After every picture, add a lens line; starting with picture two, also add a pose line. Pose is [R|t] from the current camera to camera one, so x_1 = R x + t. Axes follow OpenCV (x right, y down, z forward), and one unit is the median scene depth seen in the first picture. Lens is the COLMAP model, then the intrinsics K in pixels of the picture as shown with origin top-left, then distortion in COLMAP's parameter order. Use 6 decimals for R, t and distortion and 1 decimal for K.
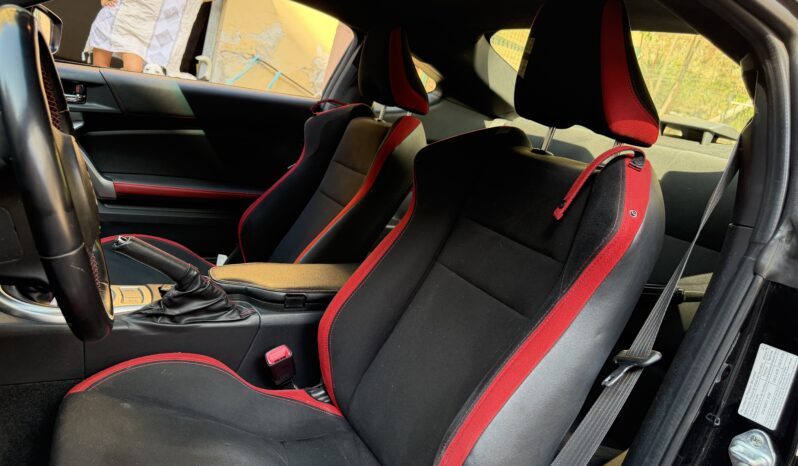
lens RADIAL K [[564.4, 0, 399.0], [0, 564.4, 233.0], [0, 0, 1]] dist [0.041036, -0.058084]
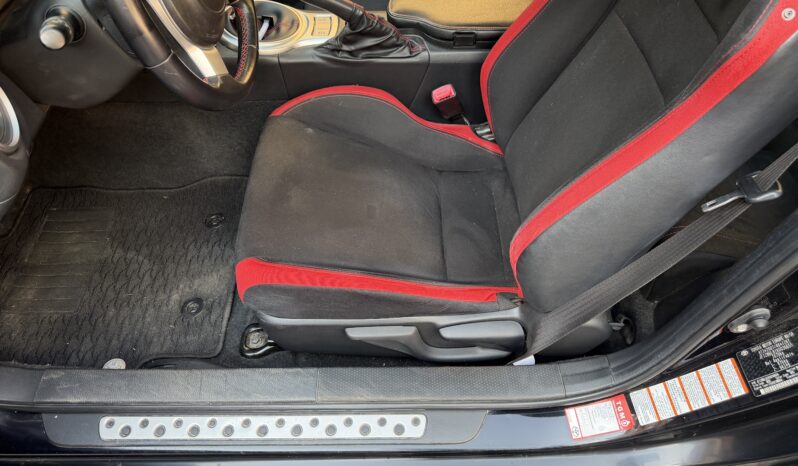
lens RADIAL K [[564.4, 0, 399.0], [0, 564.4, 233.0], [0, 0, 1]] dist [0.041036, -0.058084]
pose [[0.864115, 0.234500, -0.445325, 0.253076], [0.049157, 0.841267, 0.538381, -0.141884], [0.500887, -0.487114, 0.715424, 0.080571]]
